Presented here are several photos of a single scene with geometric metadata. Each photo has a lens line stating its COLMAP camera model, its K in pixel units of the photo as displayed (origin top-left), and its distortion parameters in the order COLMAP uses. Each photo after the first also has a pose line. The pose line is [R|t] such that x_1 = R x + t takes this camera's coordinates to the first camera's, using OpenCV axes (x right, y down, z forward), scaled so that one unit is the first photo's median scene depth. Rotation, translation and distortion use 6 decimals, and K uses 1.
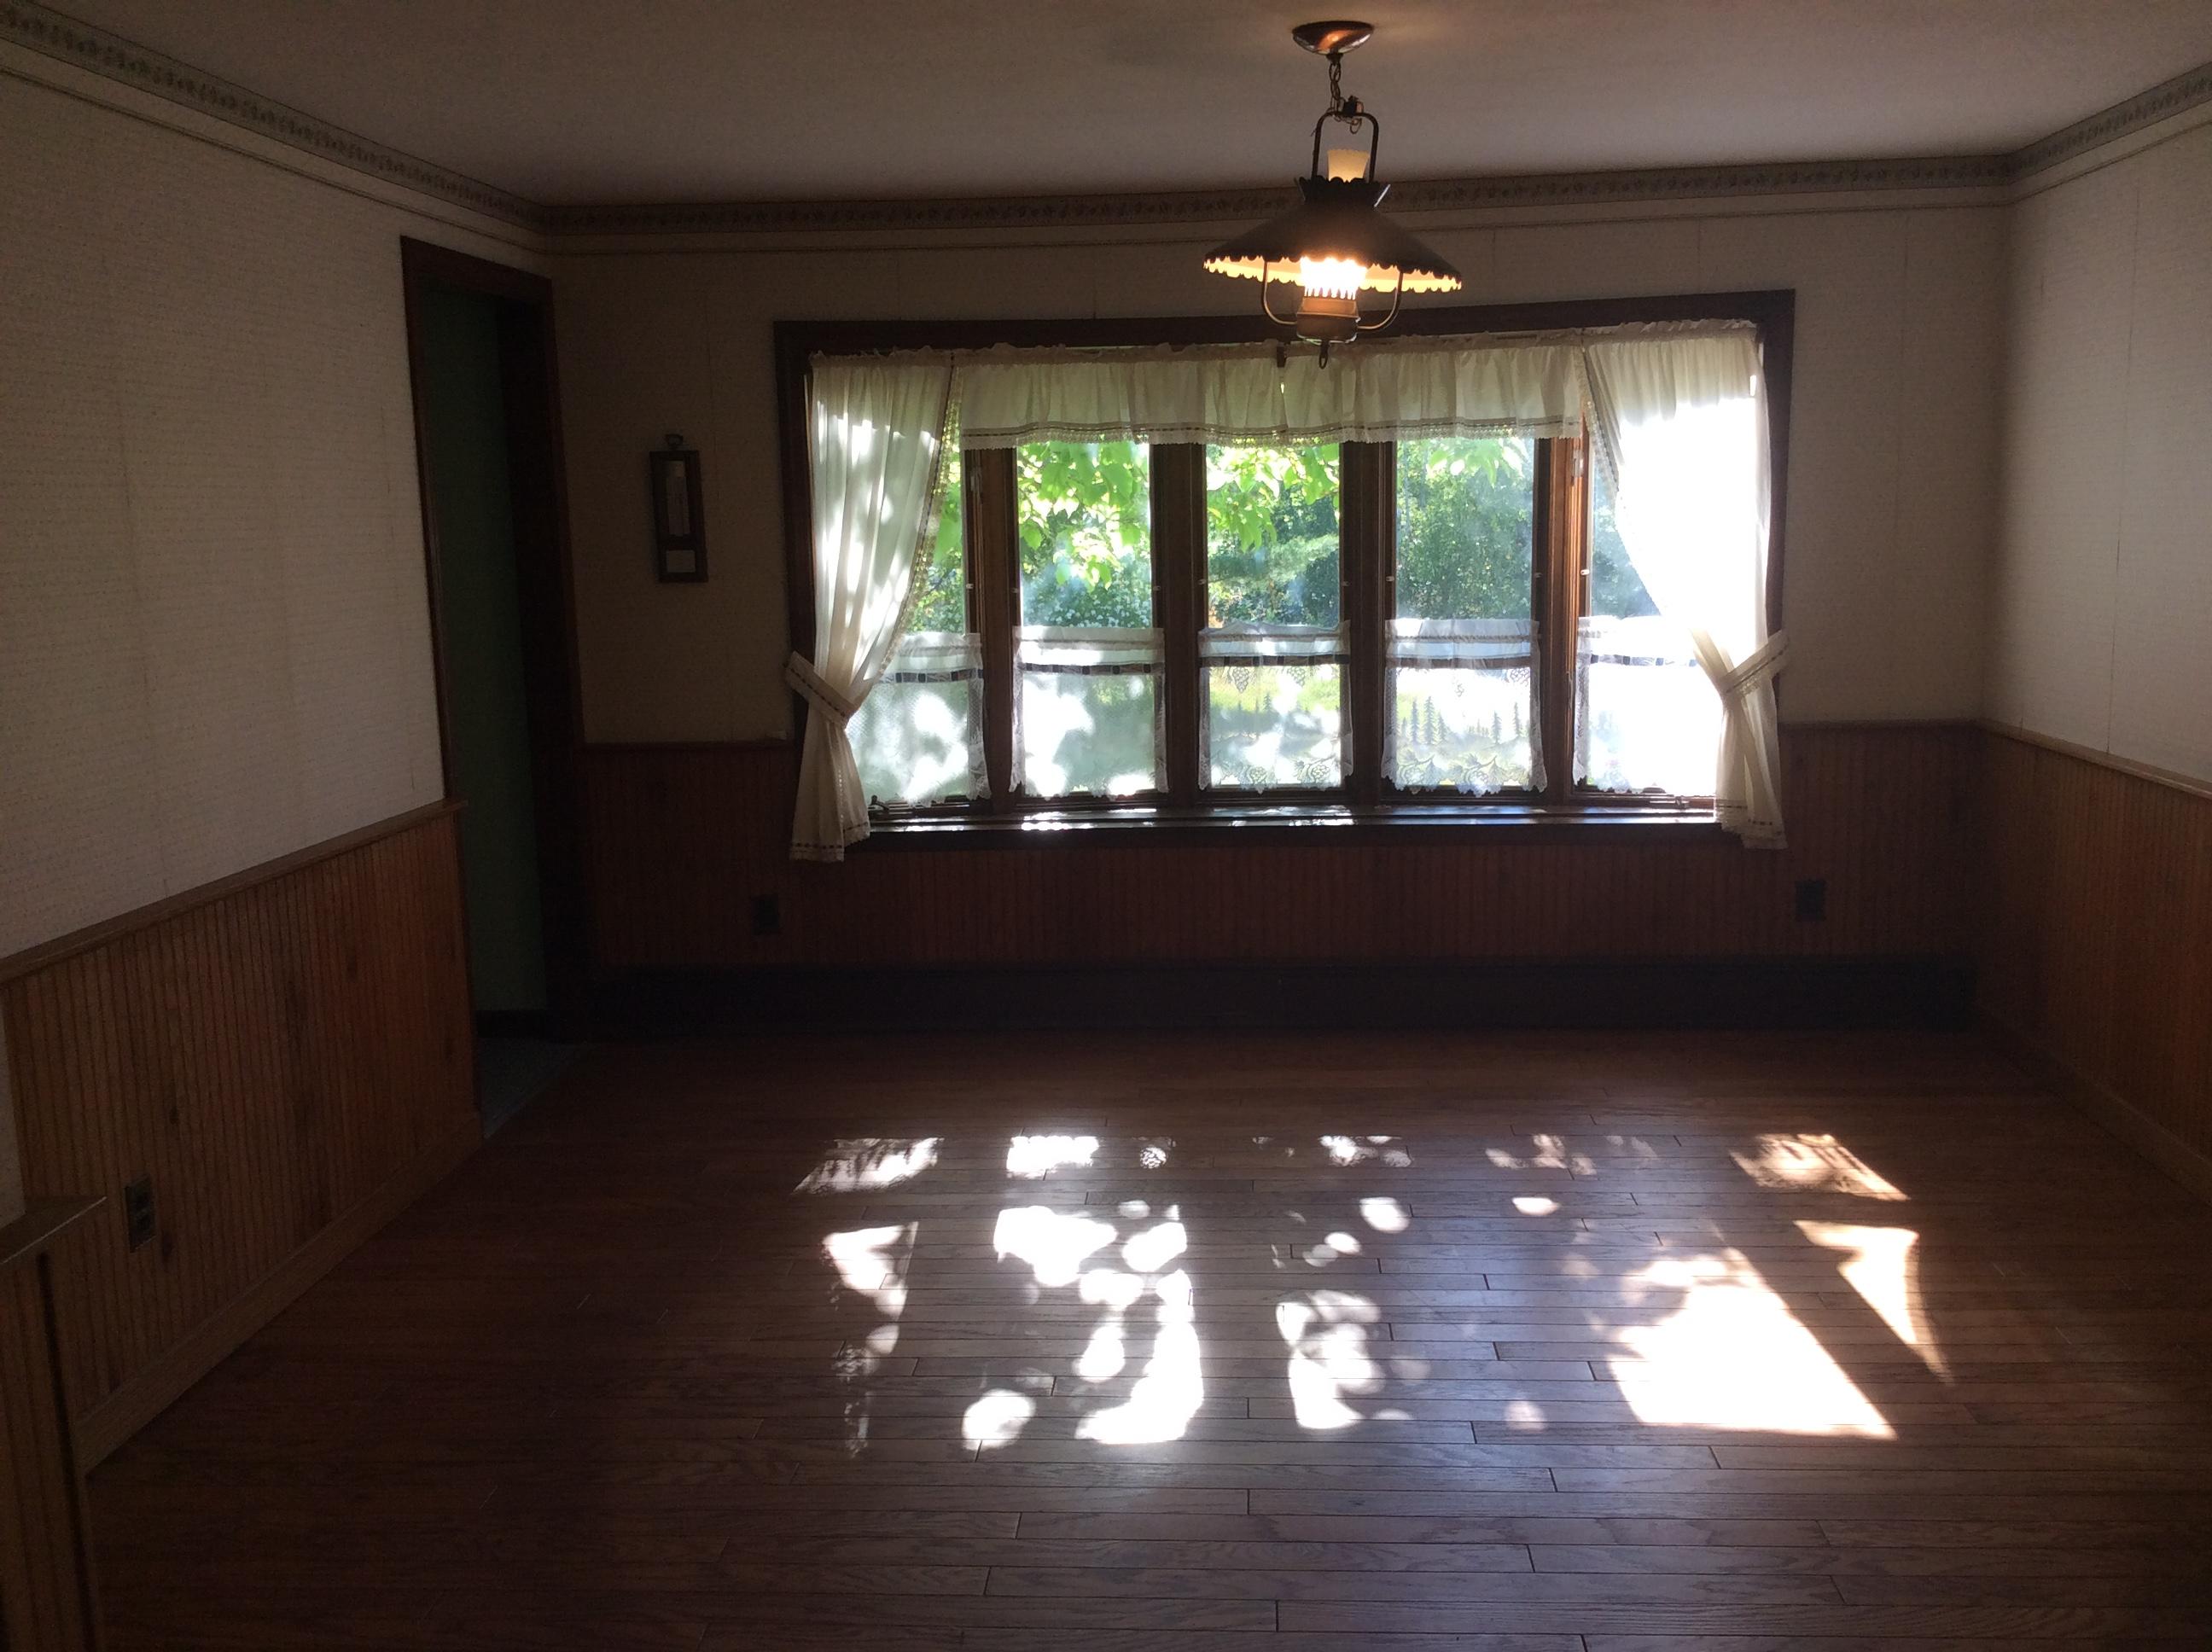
lens RADIAL K [[2010.5, 0, 1125.1], [0, 2010.5, 820.9], [0, 0, 1]] dist [0.120825, -0.239770]
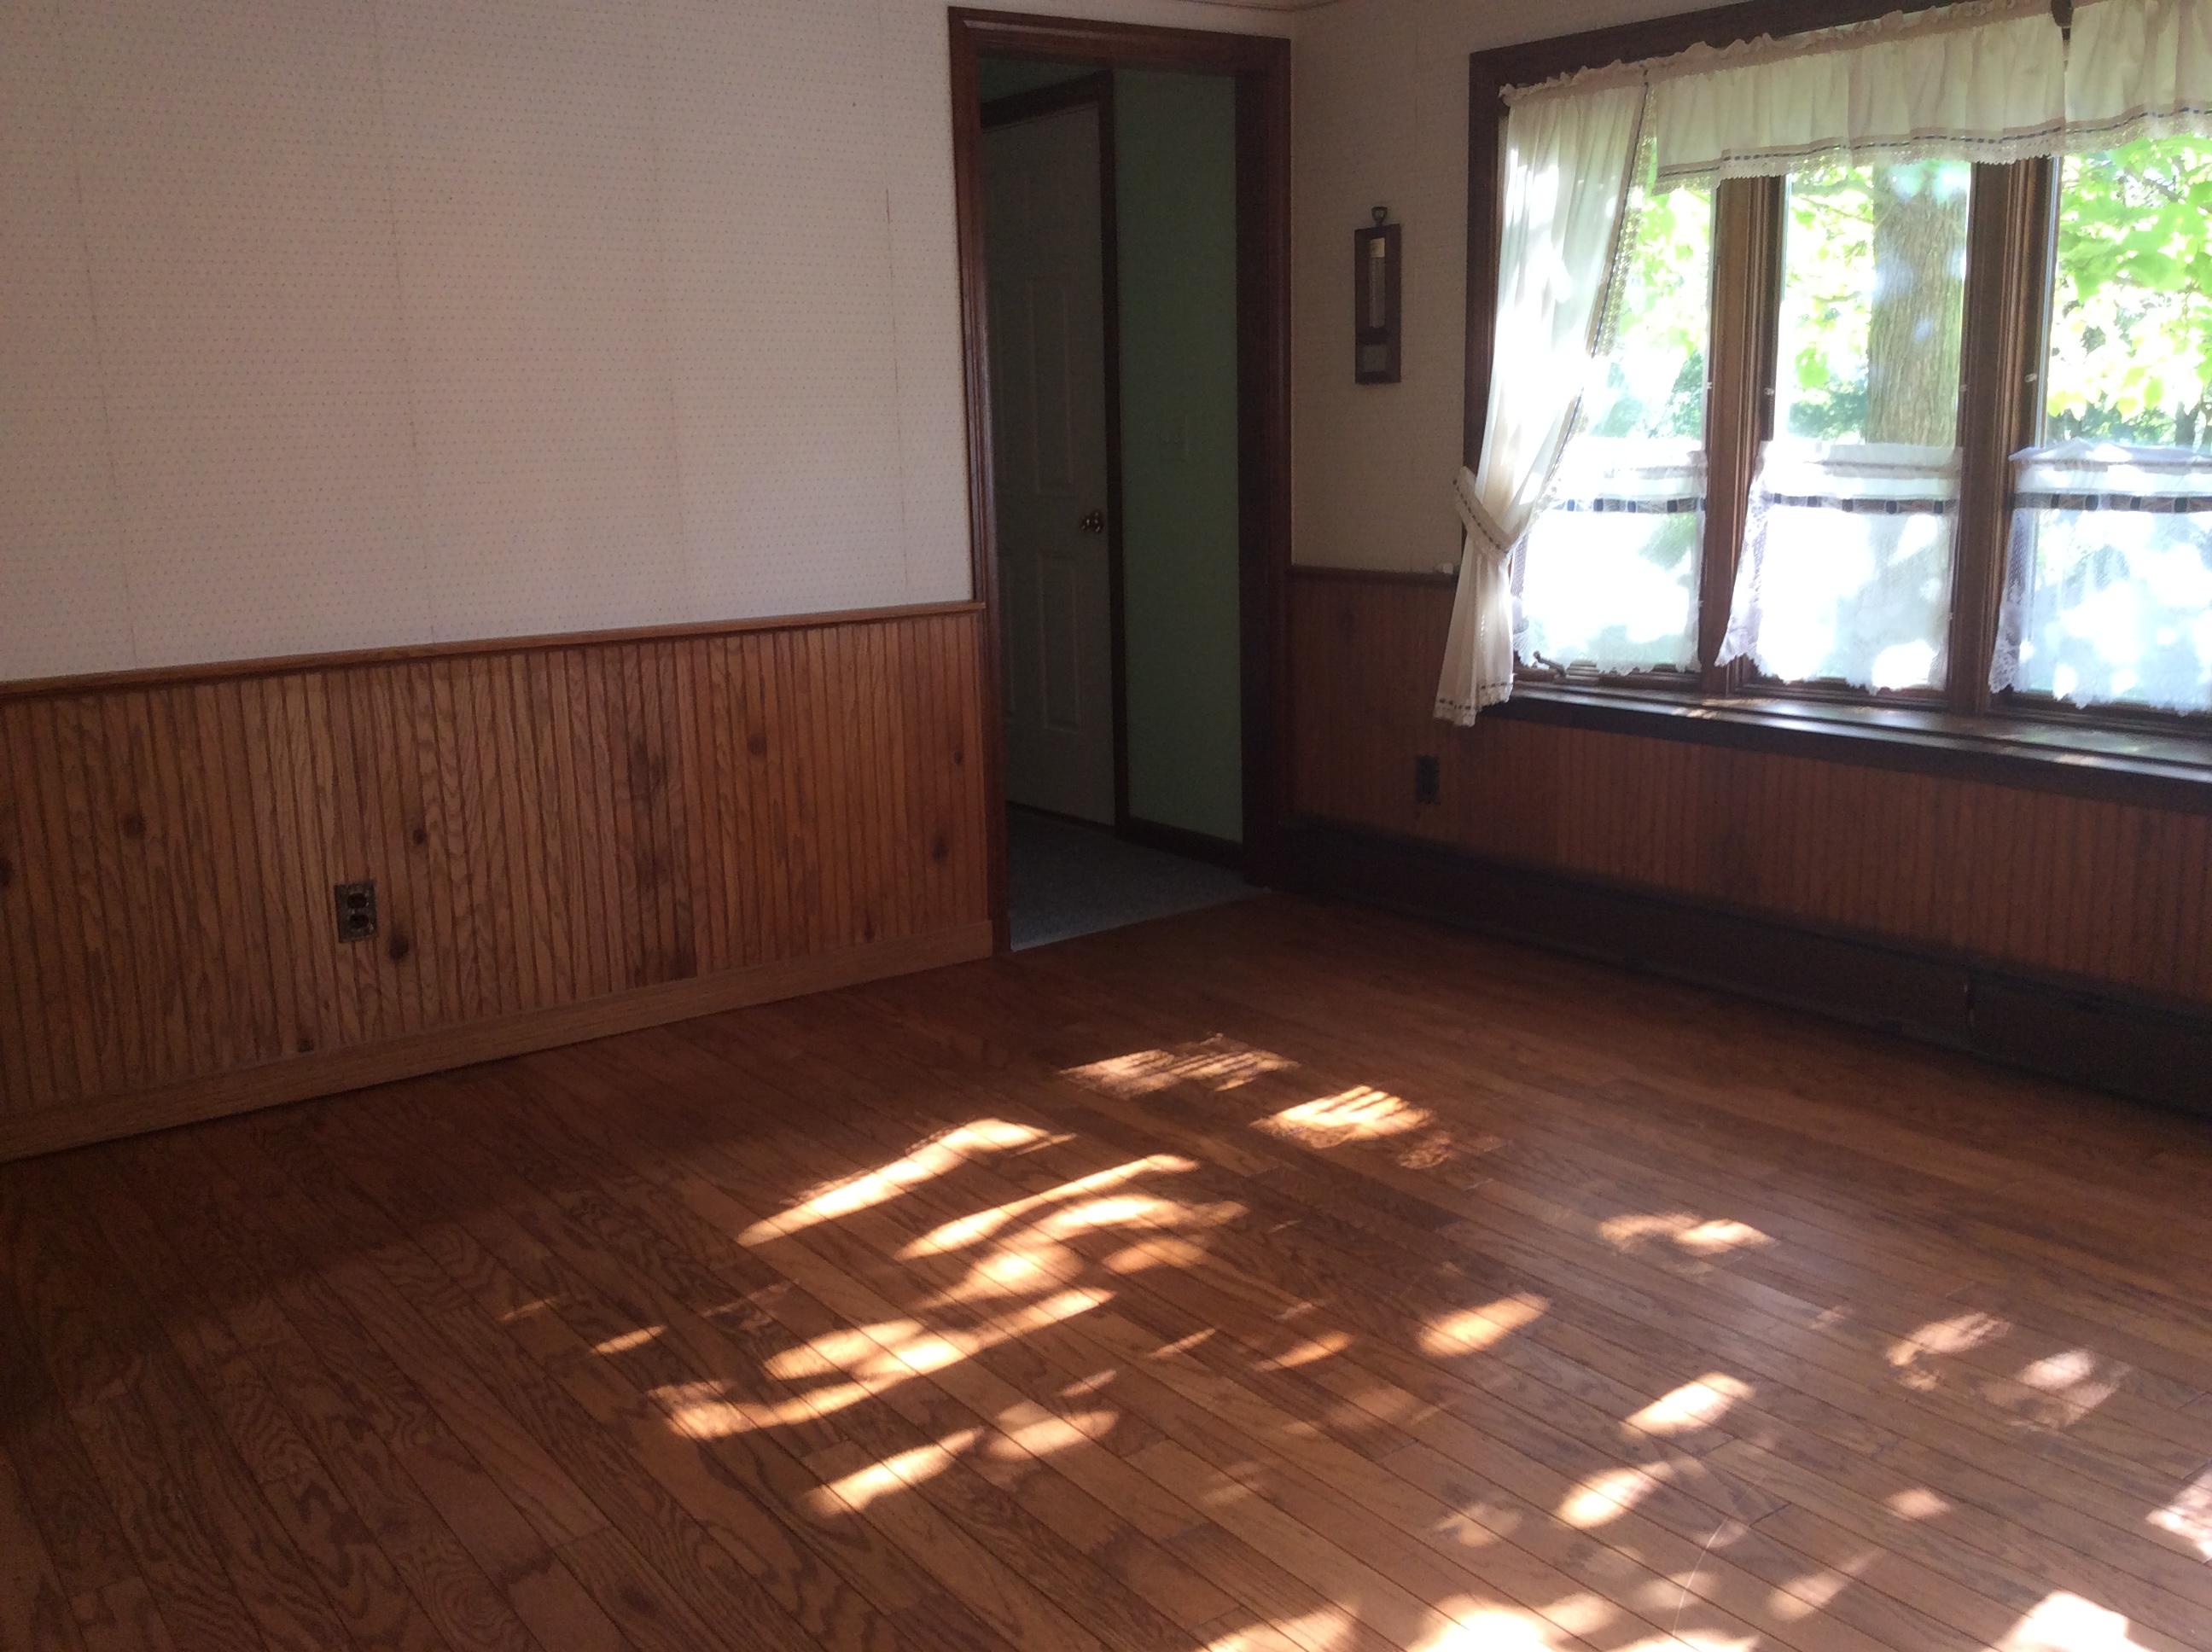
lens RADIAL K [[2010.5, 0, 1125.1], [0, 2010.5, 820.9], [0, 0, 1]] dist [0.120825, -0.239770]
pose [[0.640455, 0.159505, -0.751249, 0.449915], [-0.107548, 0.987183, 0.117912, -0.027090], [0.760428, 0.005278, 0.649401, 0.410795]]
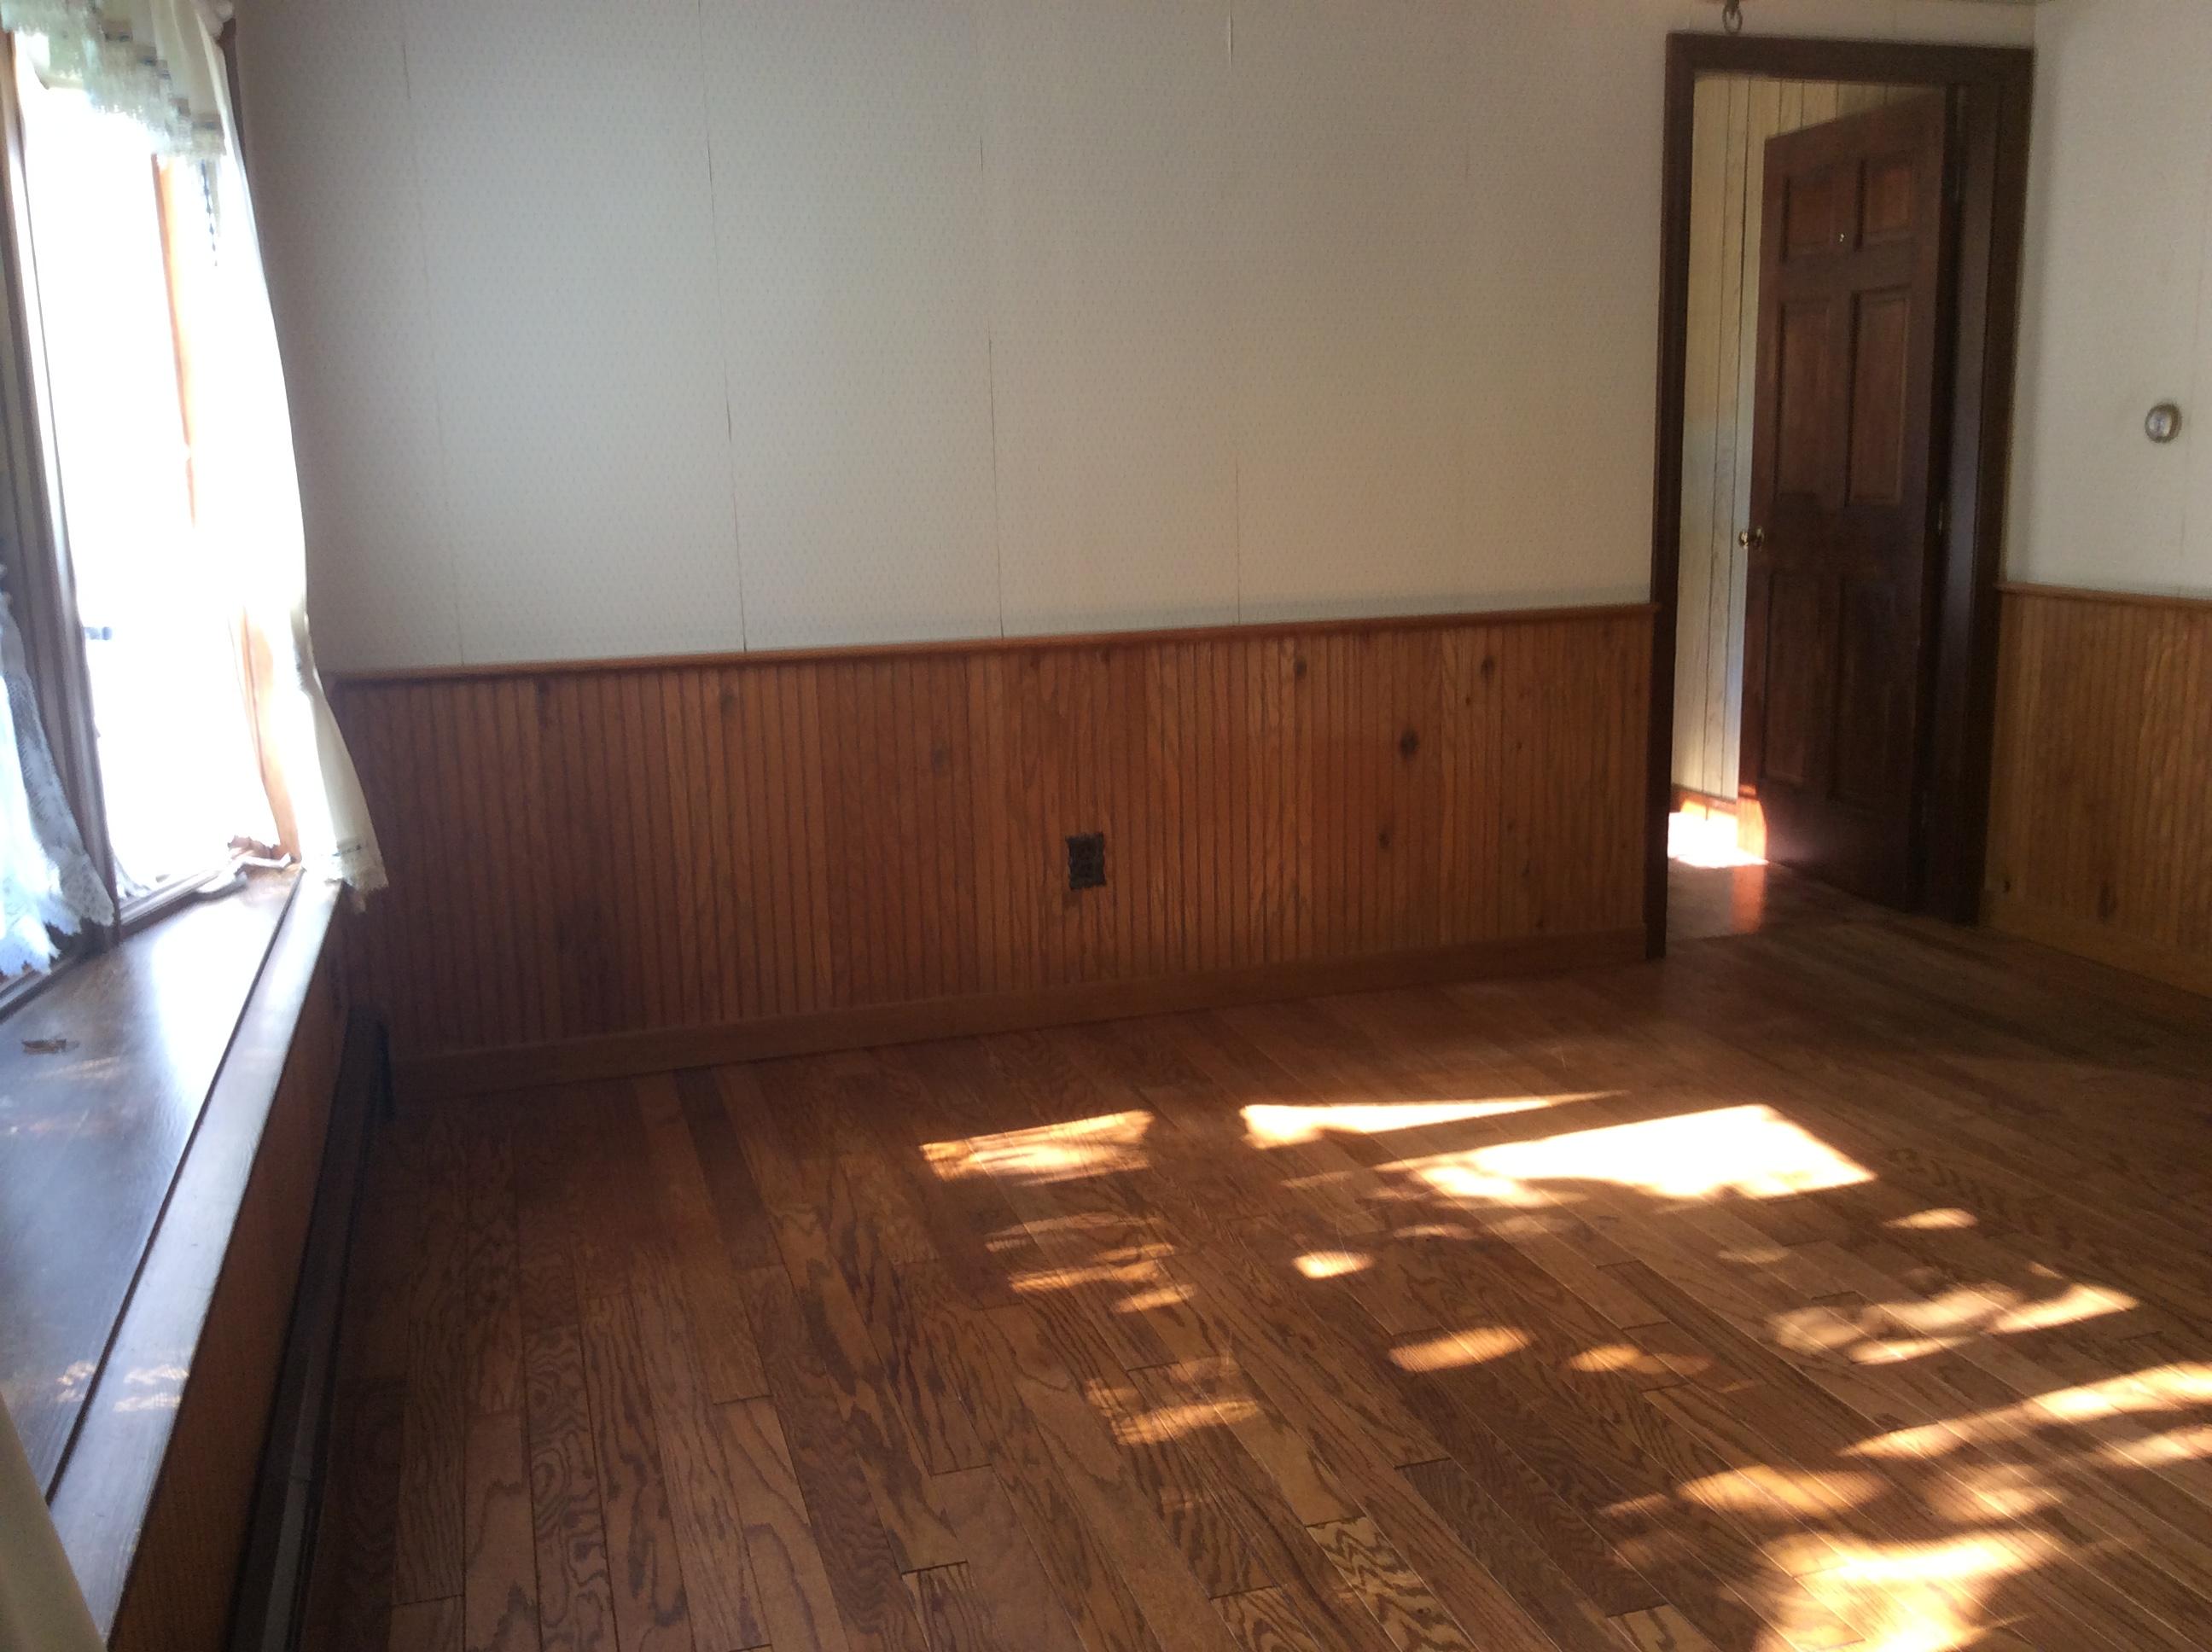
lens RADIAL K [[2010.5, 0, 1125.1], [0, 2010.5, 820.9], [0, 0, 1]] dist [0.120825, -0.239770]
pose [[-0.356901, -0.149086, 0.922168, -0.359072], [0.175673, 0.958857, 0.223007, -0.117877], [-0.917475, 0.241591, -0.316027, 1.090859]]
